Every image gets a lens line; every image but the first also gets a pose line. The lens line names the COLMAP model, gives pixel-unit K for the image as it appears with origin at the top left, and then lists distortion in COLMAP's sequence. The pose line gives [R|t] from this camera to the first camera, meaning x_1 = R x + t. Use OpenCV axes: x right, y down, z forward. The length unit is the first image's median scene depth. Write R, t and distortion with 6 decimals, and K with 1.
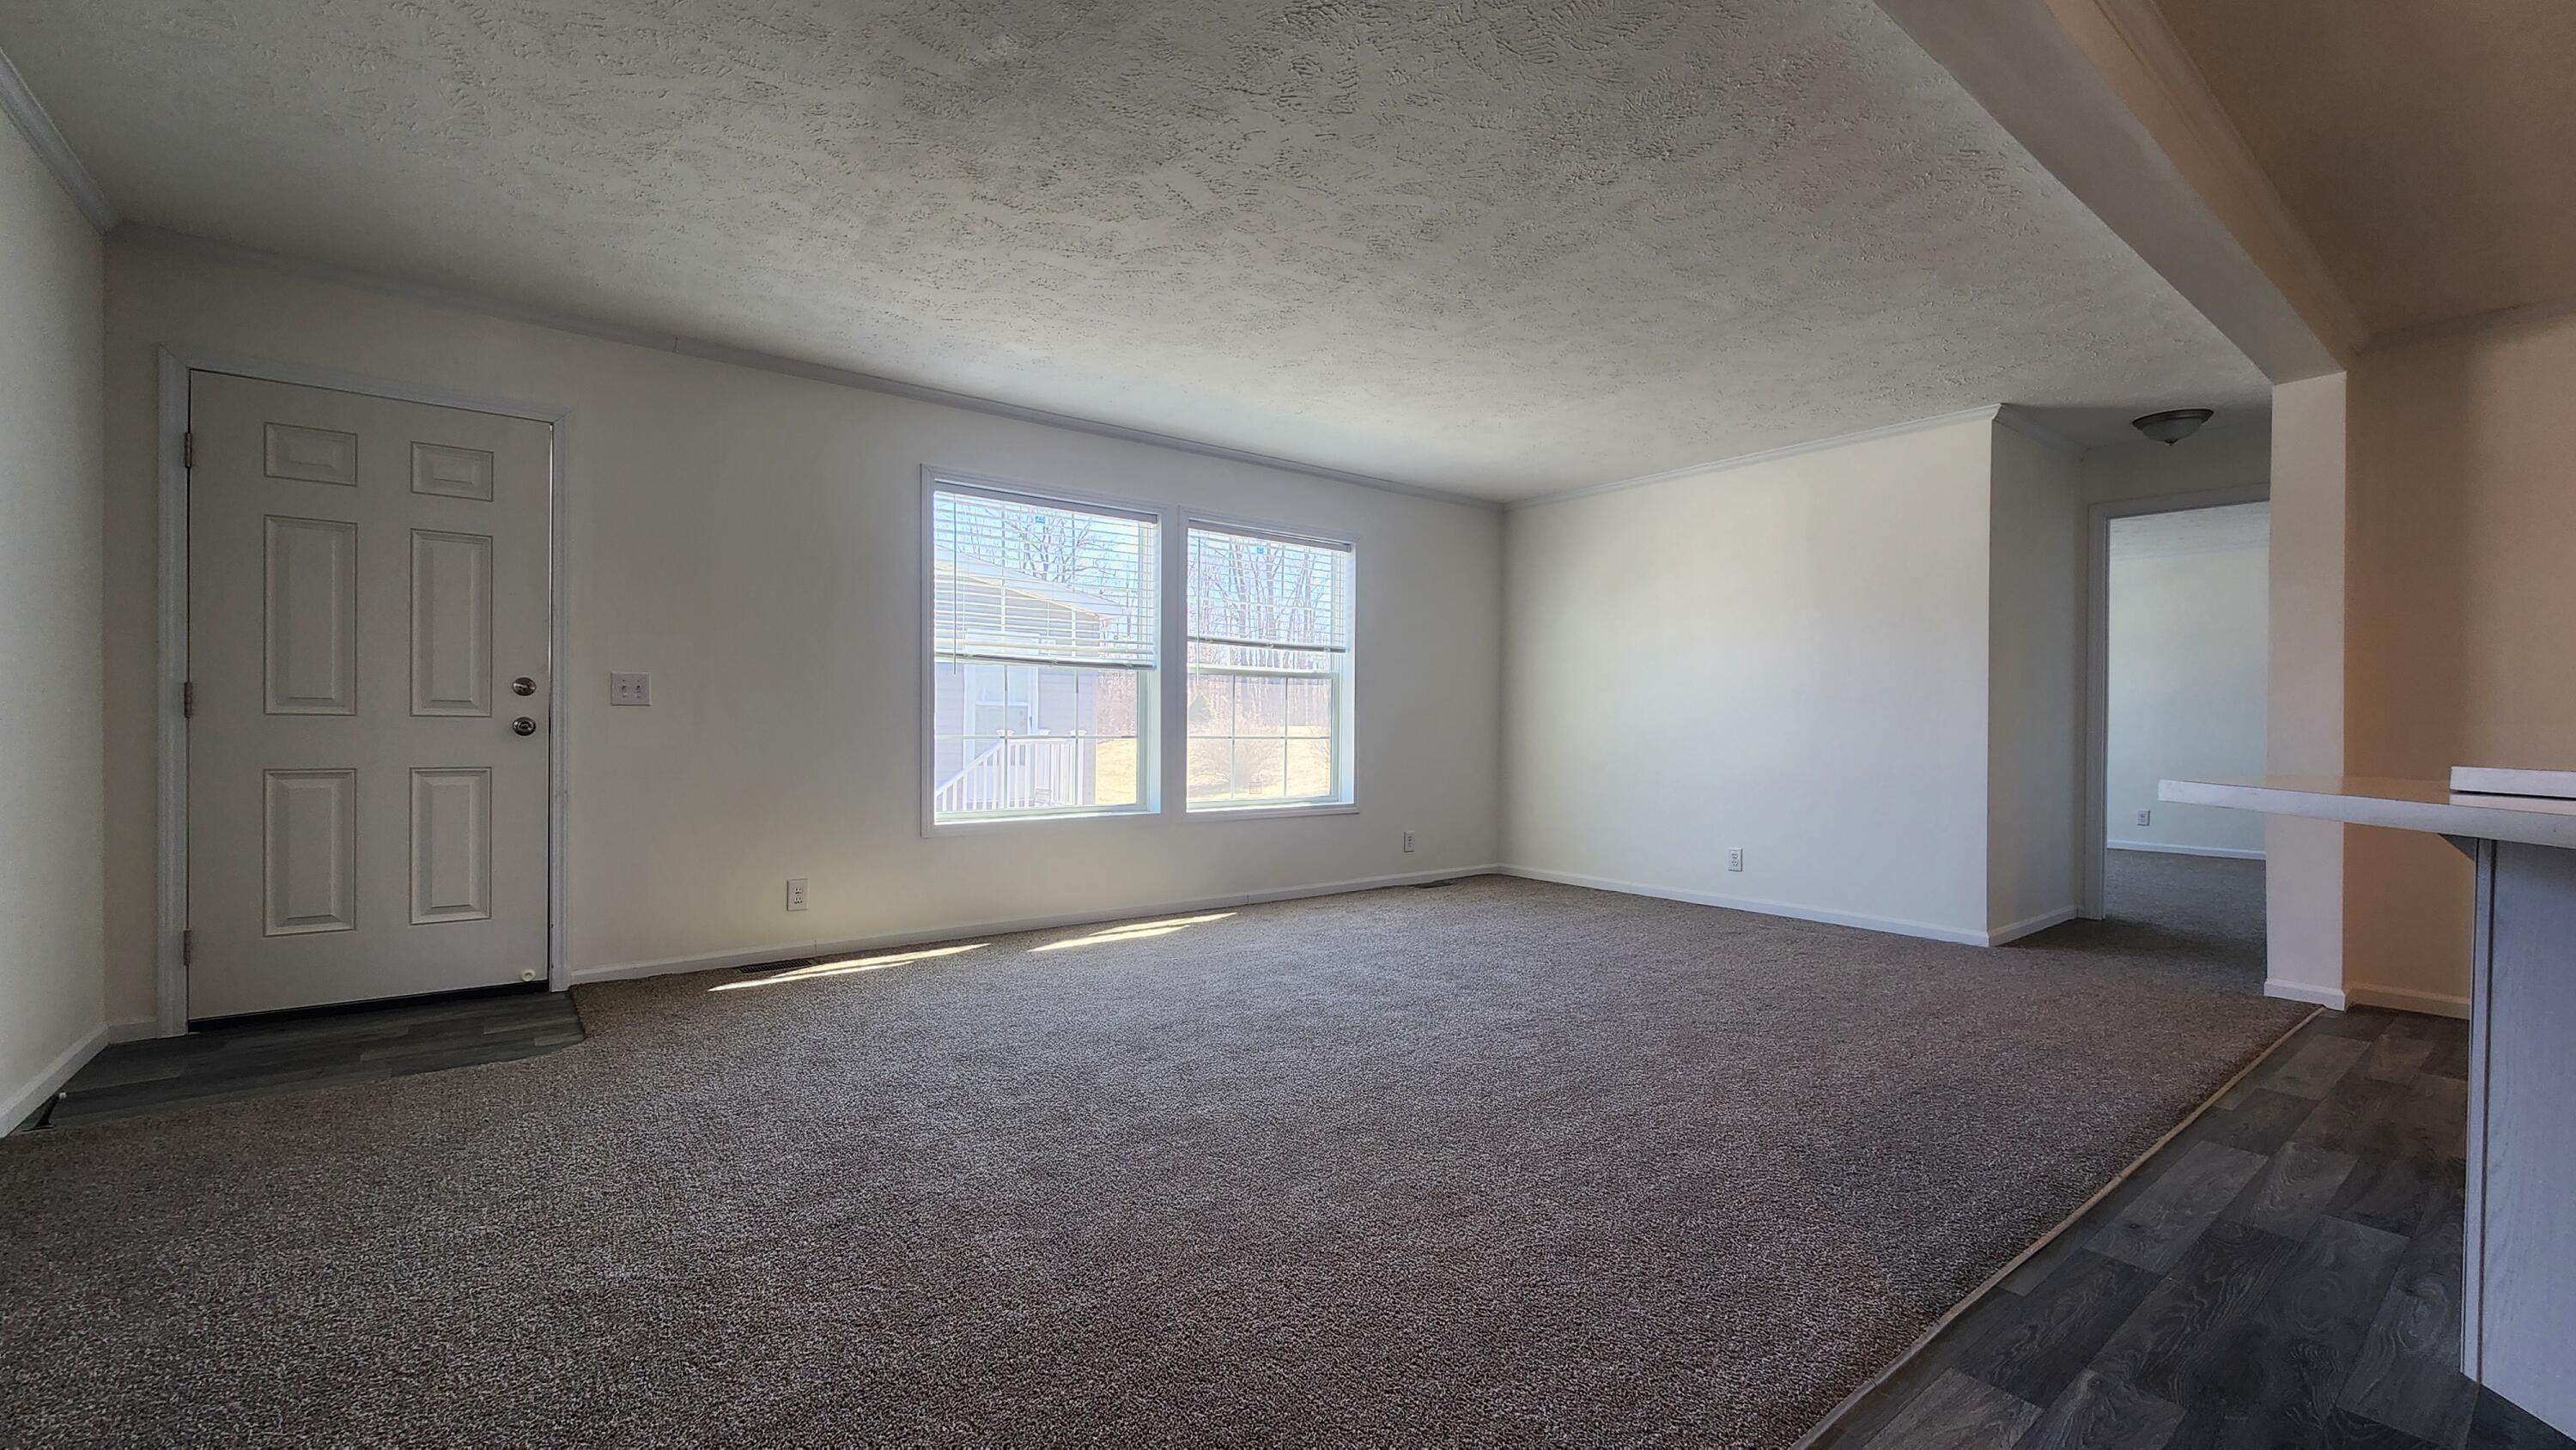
lens RADIAL K [[1018.6, 0, 1290.7], [0, 1018.6, 727.2], [0, 0, 1]] dist [0.000391, 0.000066]
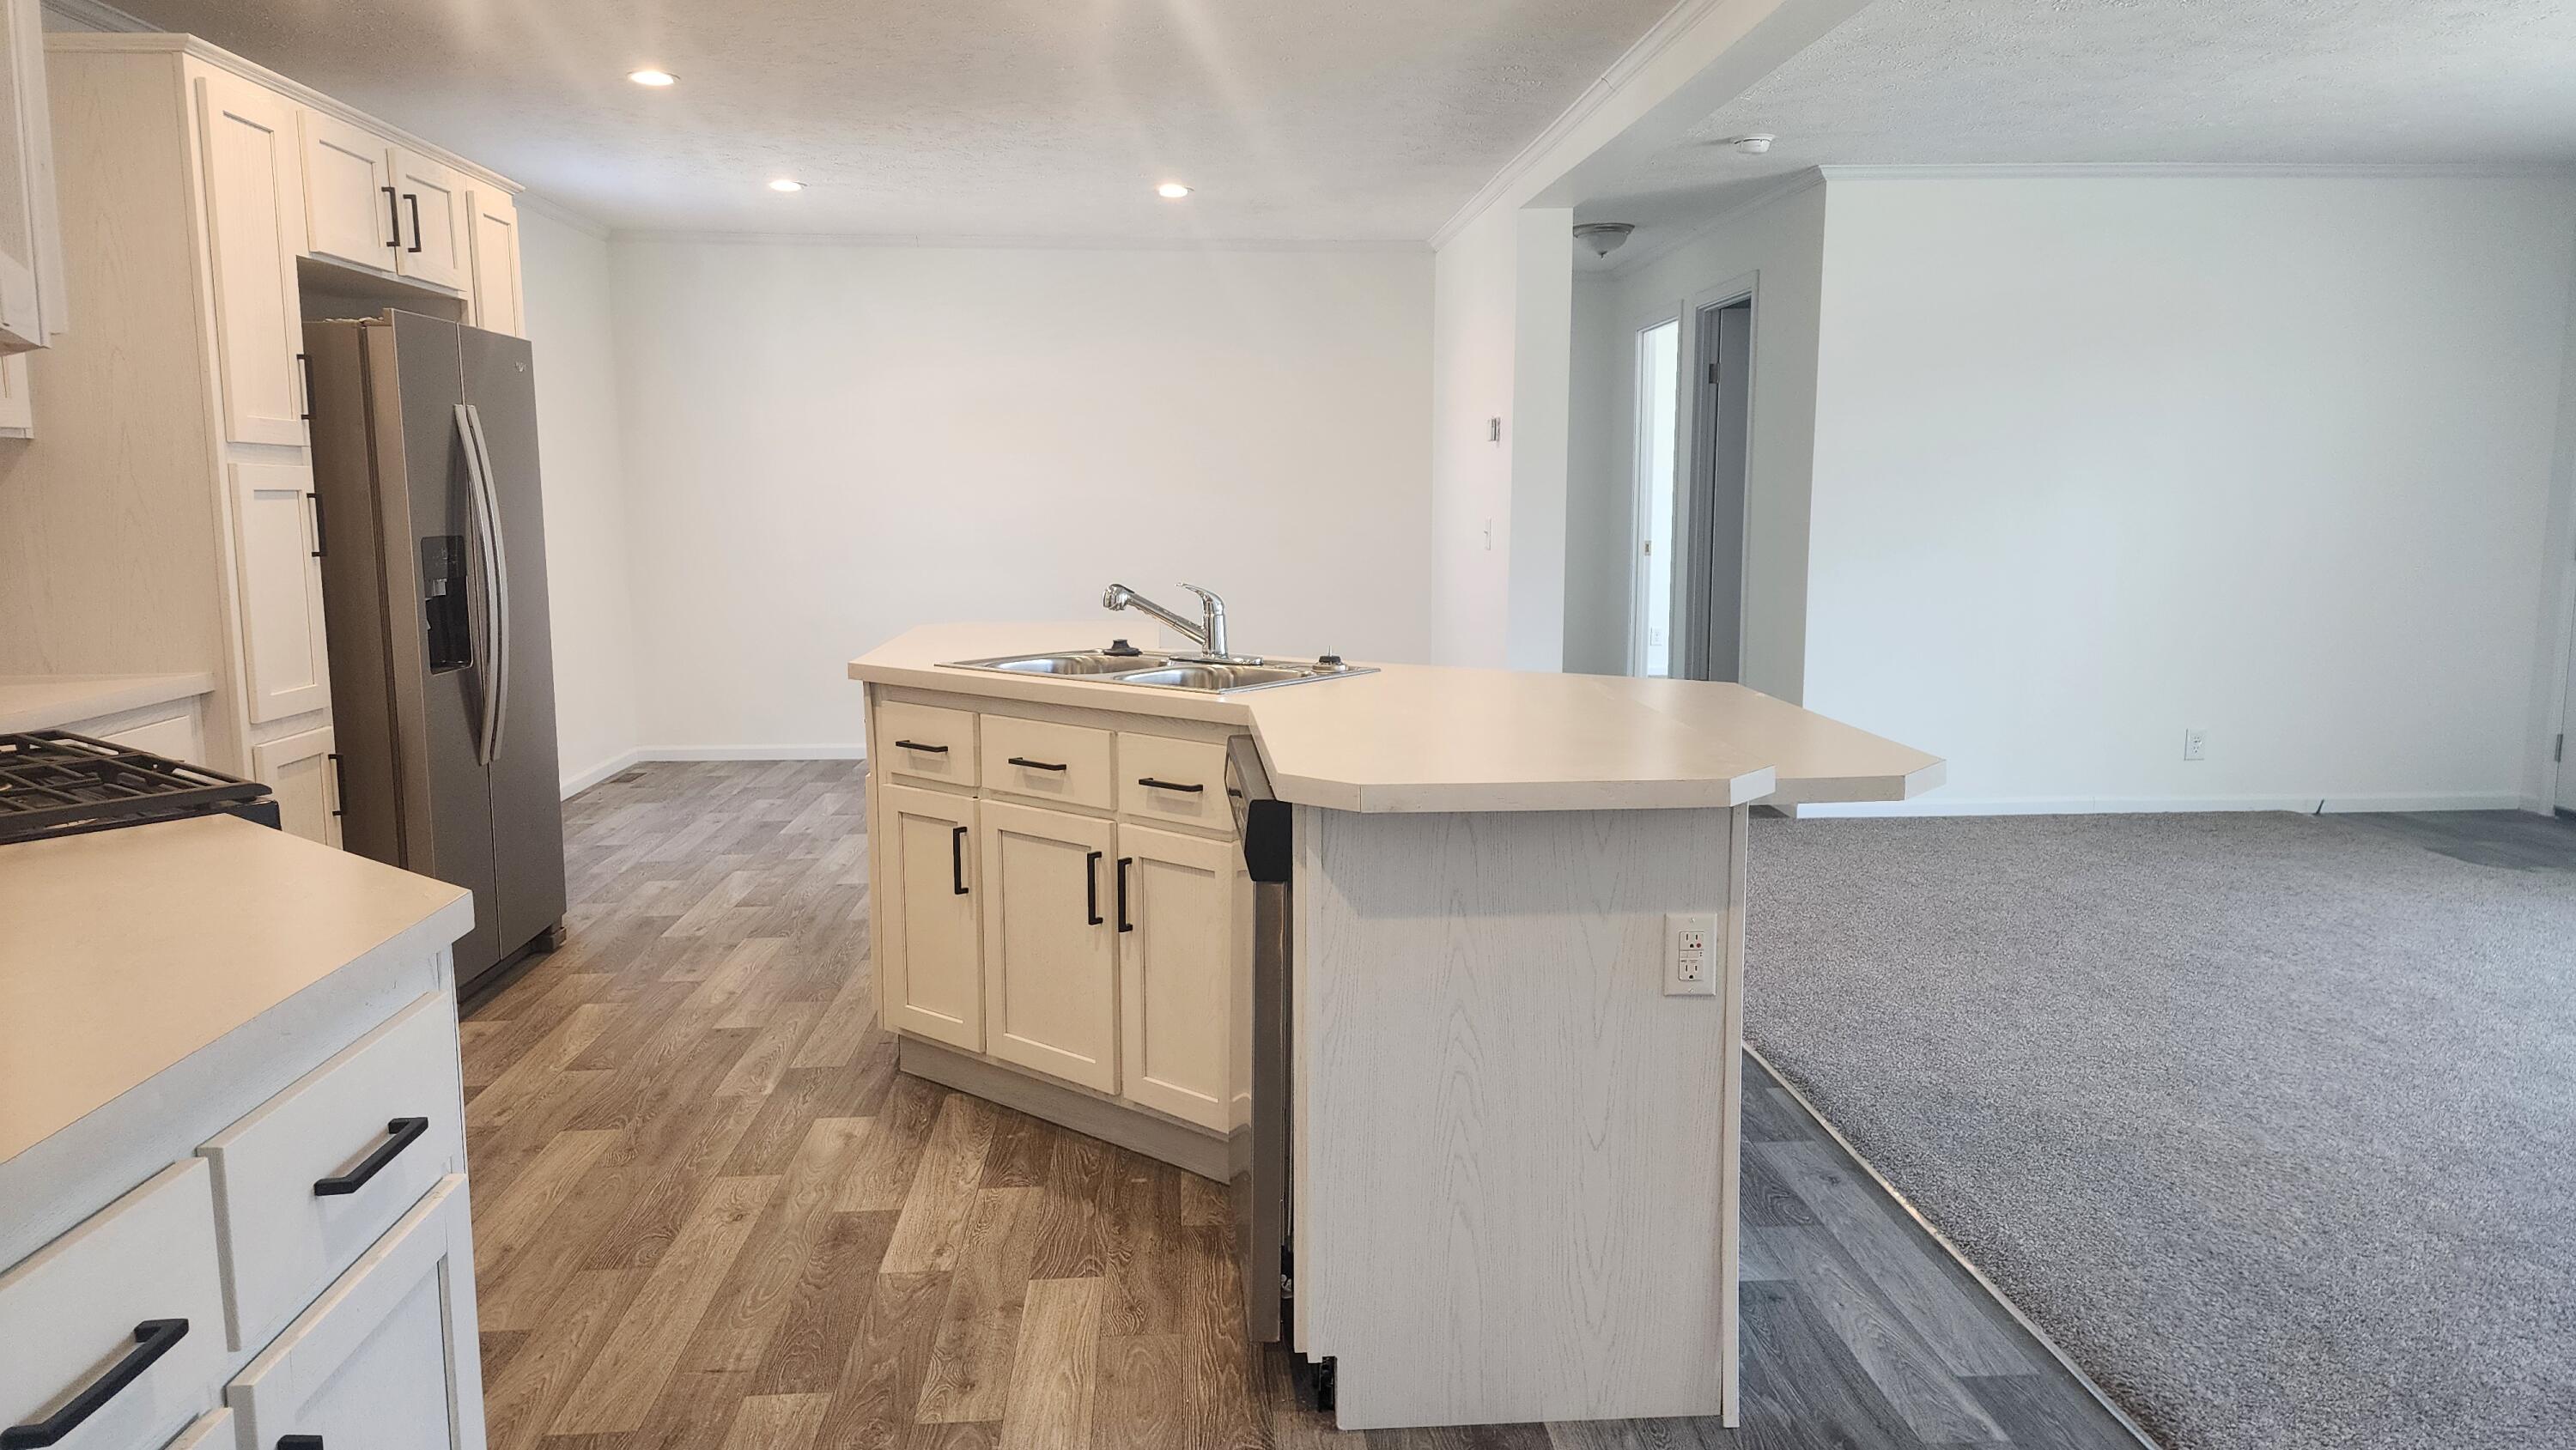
lens RADIAL K [[1726.3, 0, 1286.4], [0, 1726.3, 724.7], [0, 0, 1]] dist [-0.003807, -0.001437]
pose [[-0.545388, 0.109907, -0.830947, 2.263327], [-0.004058, 0.991008, 0.133741, -0.116528], [0.838174, 0.076312, -0.540038, 1.349411]]
